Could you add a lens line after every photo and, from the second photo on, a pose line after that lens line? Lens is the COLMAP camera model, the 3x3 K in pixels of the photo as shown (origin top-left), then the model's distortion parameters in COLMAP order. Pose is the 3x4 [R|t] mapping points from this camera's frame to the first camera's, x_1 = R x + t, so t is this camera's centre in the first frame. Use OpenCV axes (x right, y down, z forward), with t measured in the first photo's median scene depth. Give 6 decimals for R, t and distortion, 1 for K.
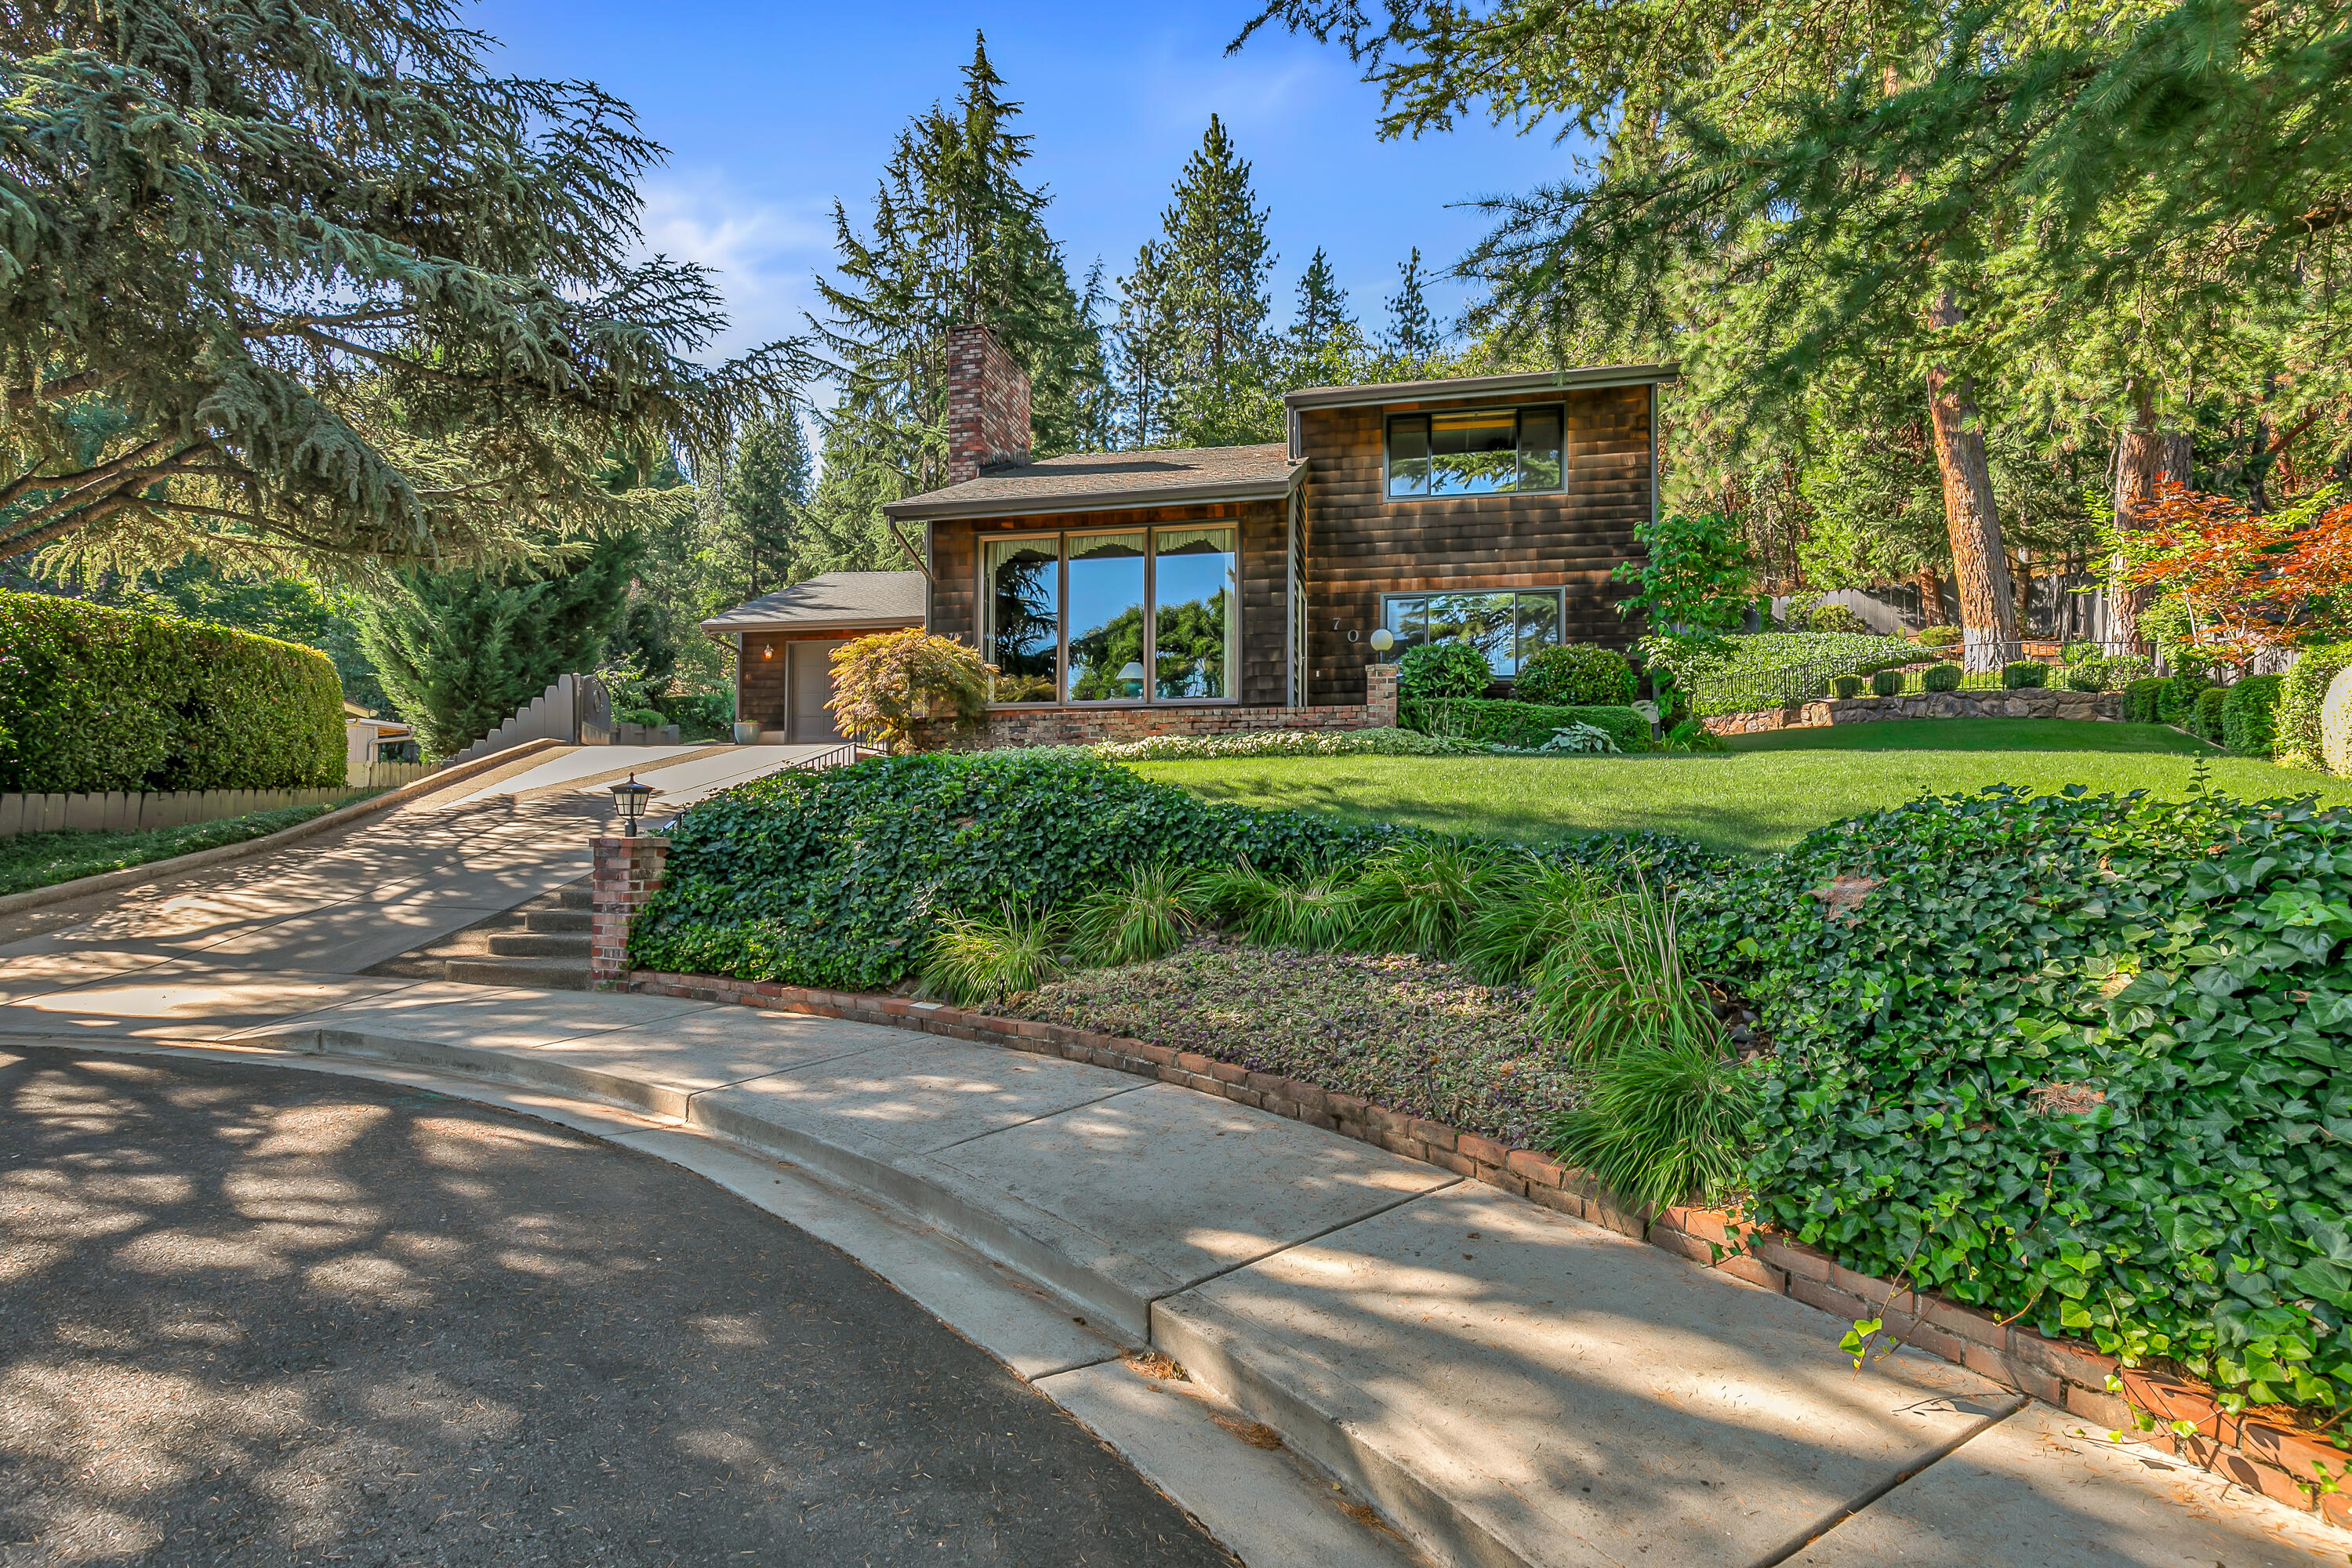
lens RADIAL K [[1089.5, 0, 1179.2], [0, 1089.5, 756.4], [0, 0, 1]] dist [0.011011, -0.000674]
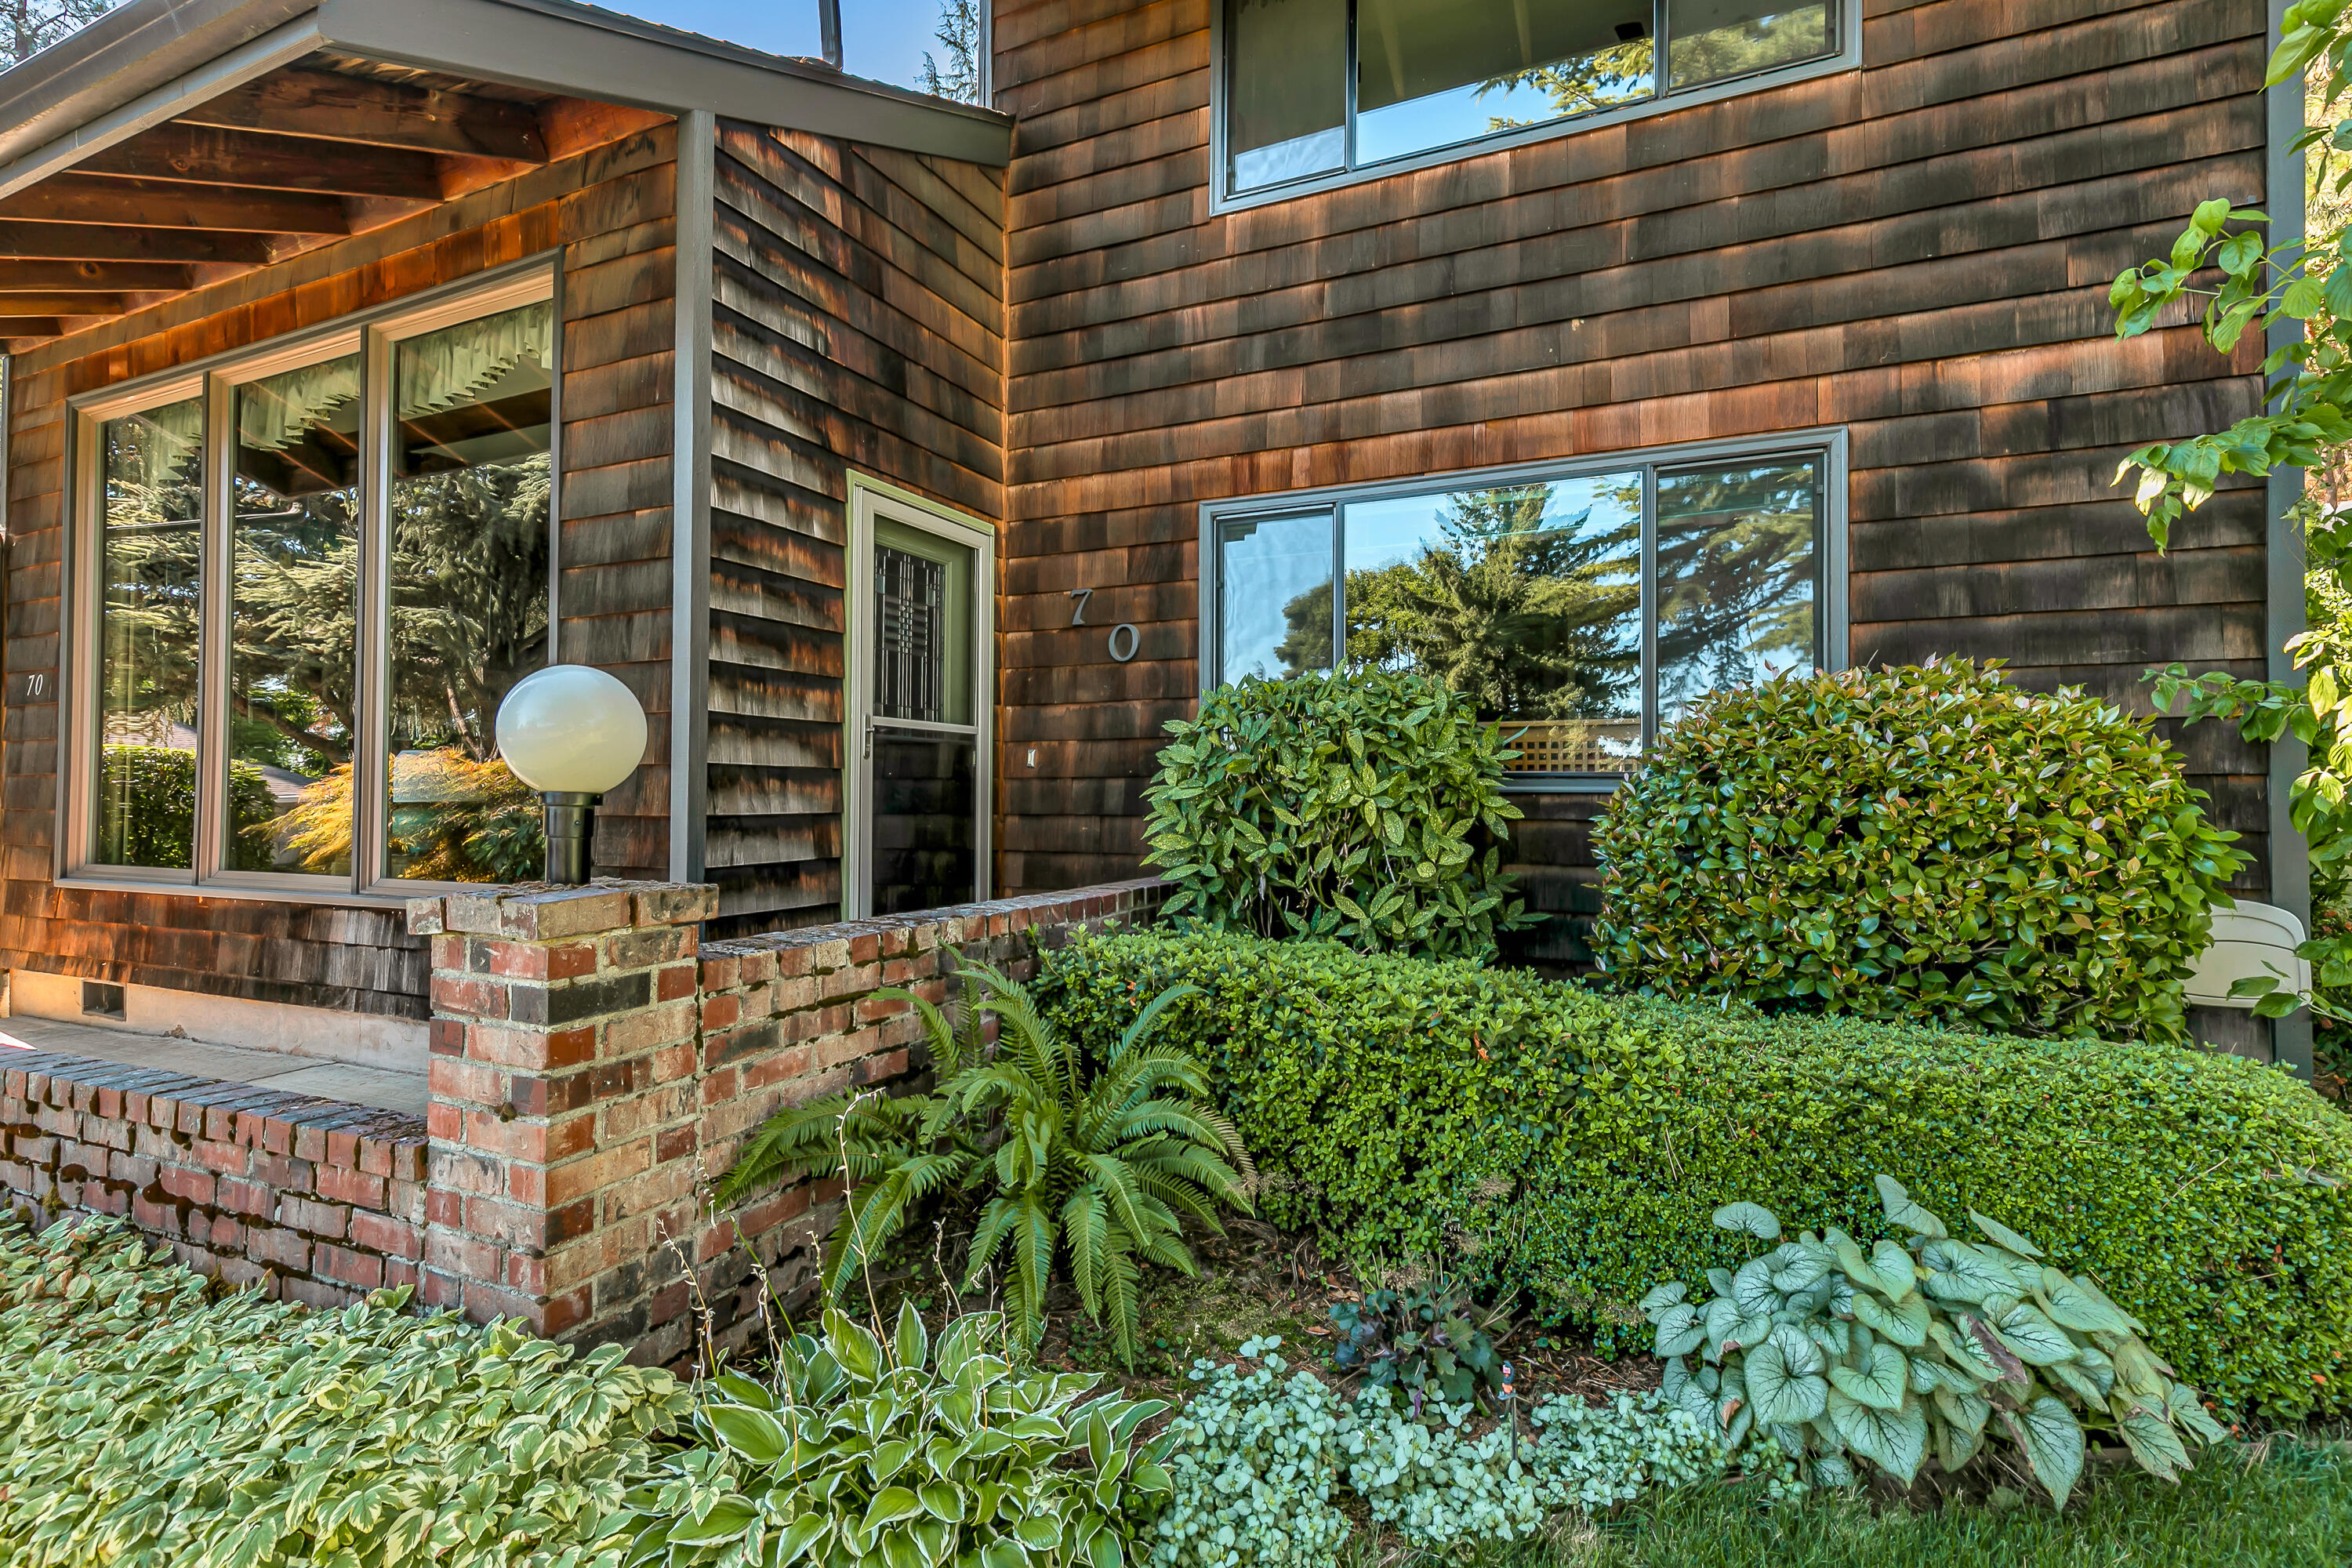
lens RADIAL K [[1102.6, 0, 1176.0], [0, 1102.6, 784.0], [0, 0, 1]] dist [0.009279, -0.000237]
pose [[0.973705, -0.000556, -0.227813, 0.269597], [0.009689, 0.999193, 0.038974, -0.088620], [0.227608, -0.040156, 0.972925, 0.735356]]
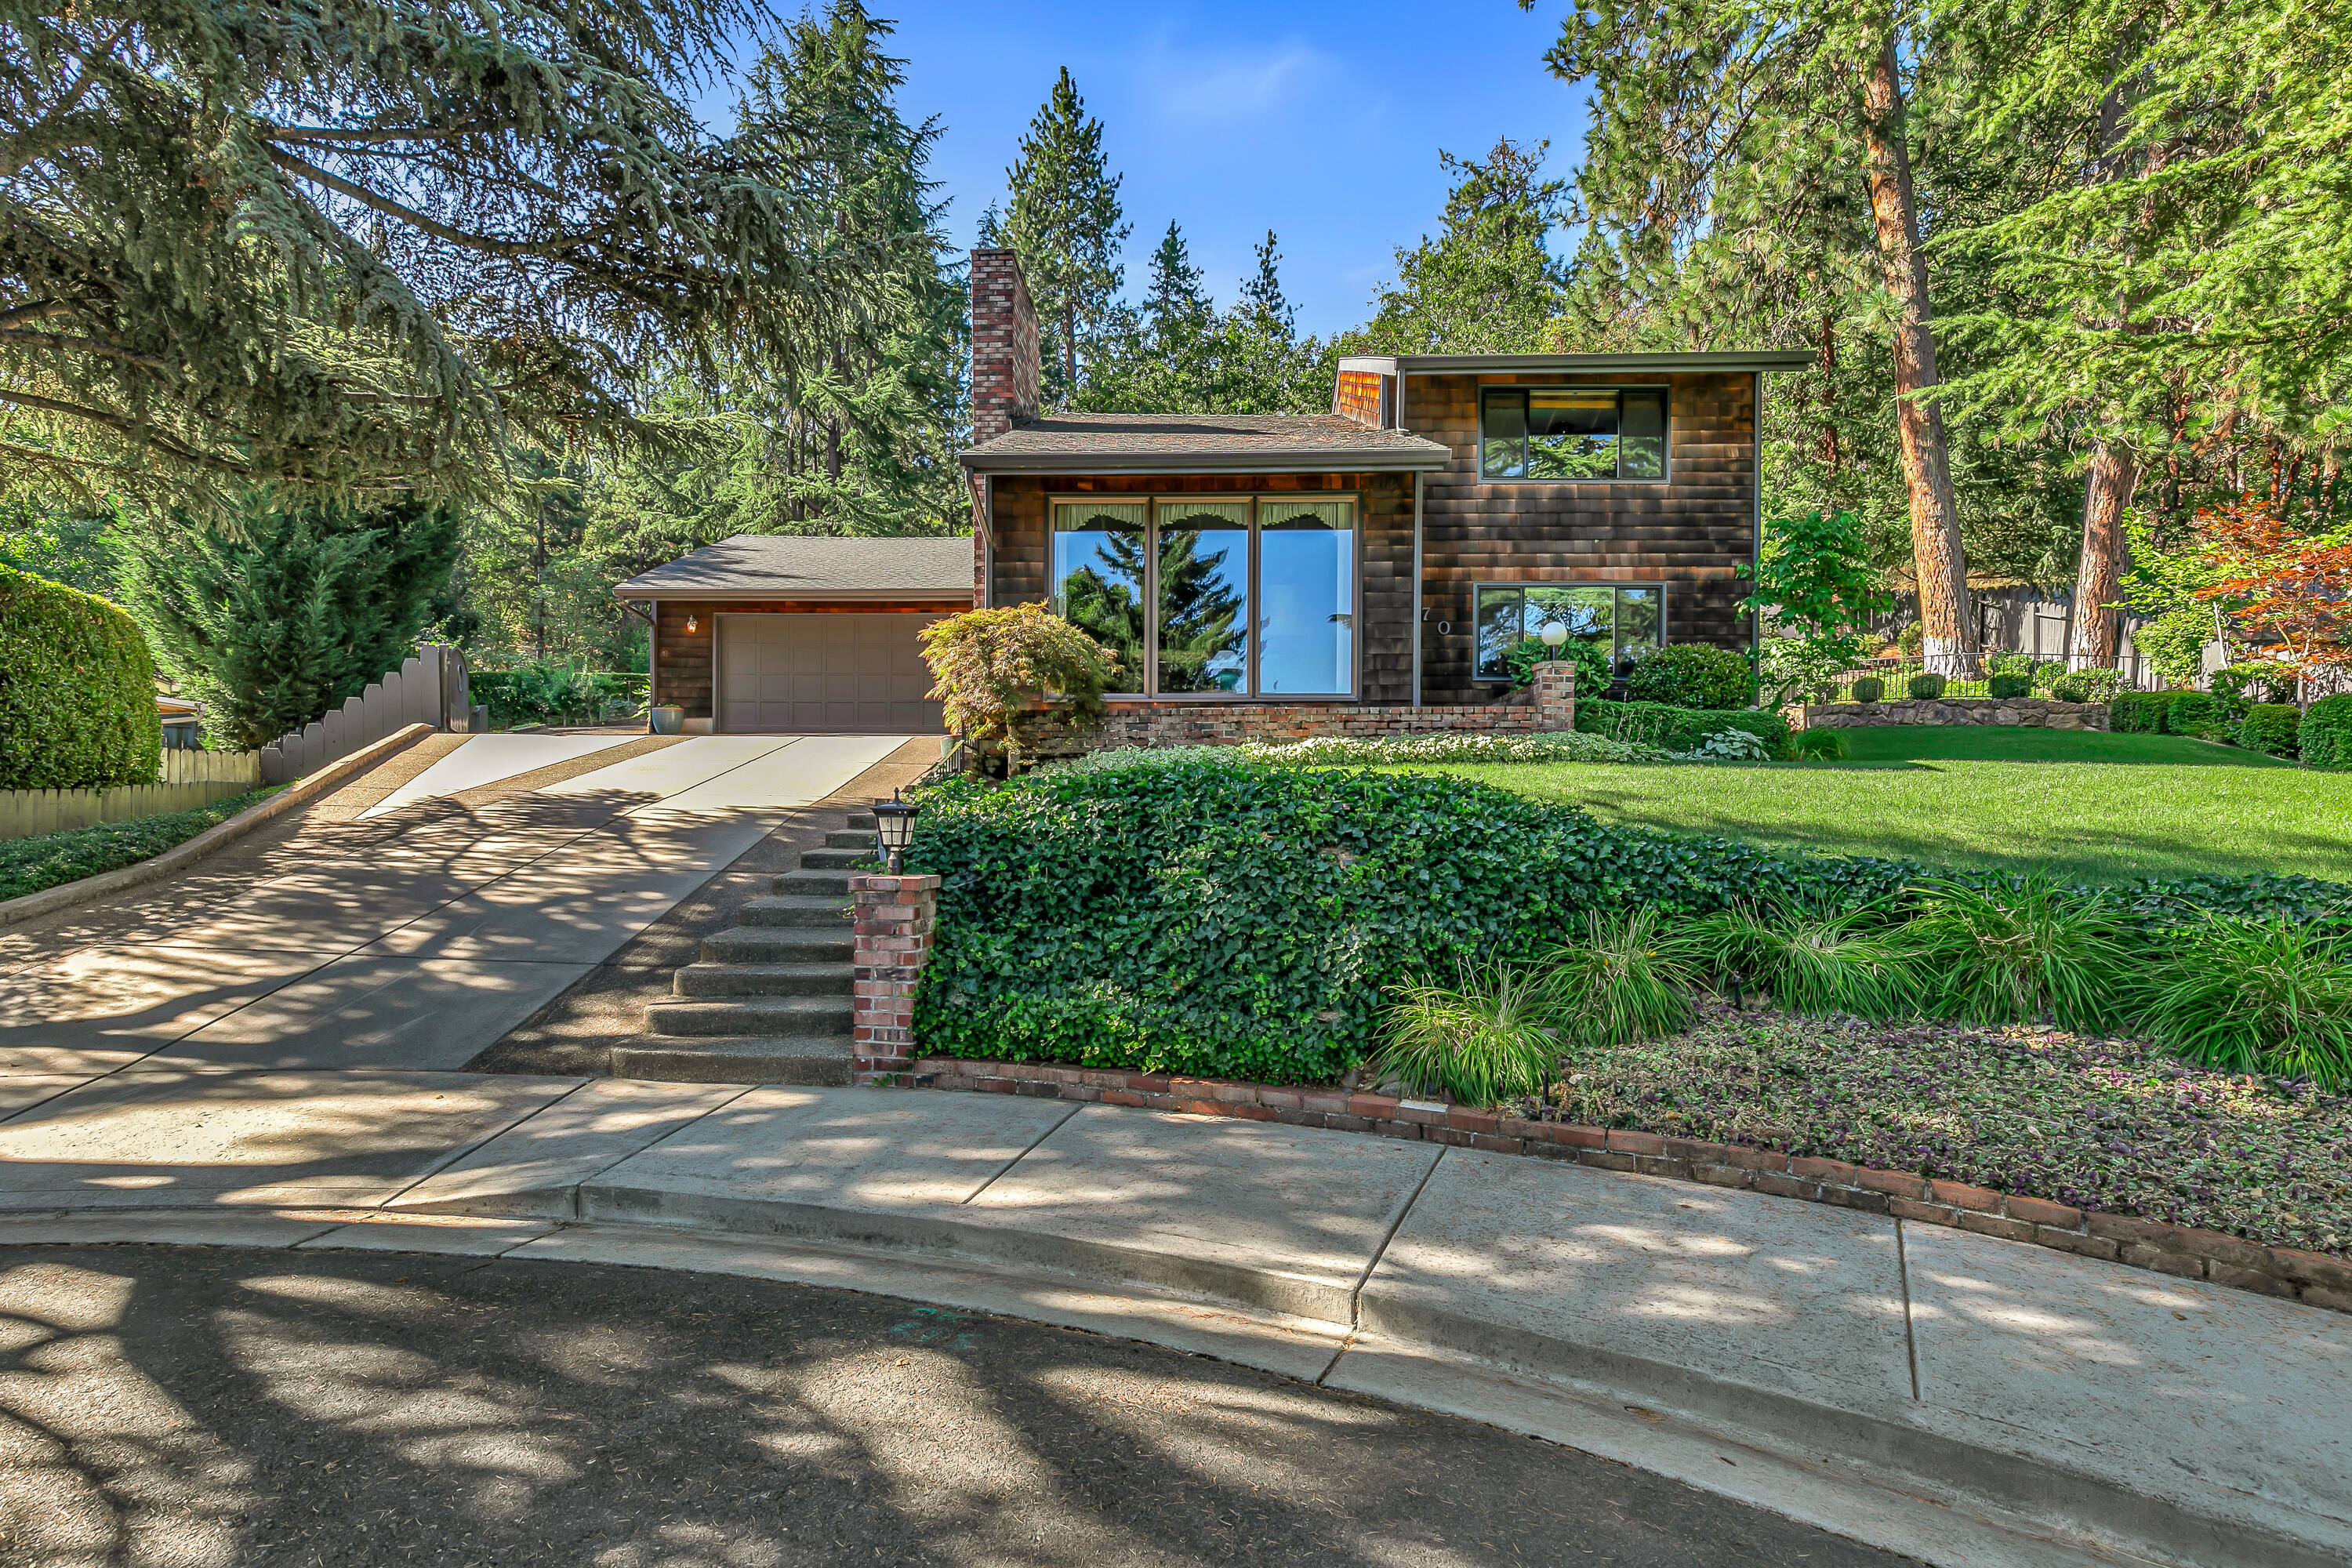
lens RADIAL K [[1102.6, 0, 1176.0], [0, 1102.6, 784.0], [0, 0, 1]] dist [0.009279, -0.000237]
pose [[0.984503, 0.005727, 0.175277, -0.241939], [-0.011793, 0.999366, 0.033586, -0.008110], [-0.174973, -0.035133, 0.983946, 0.128573]]
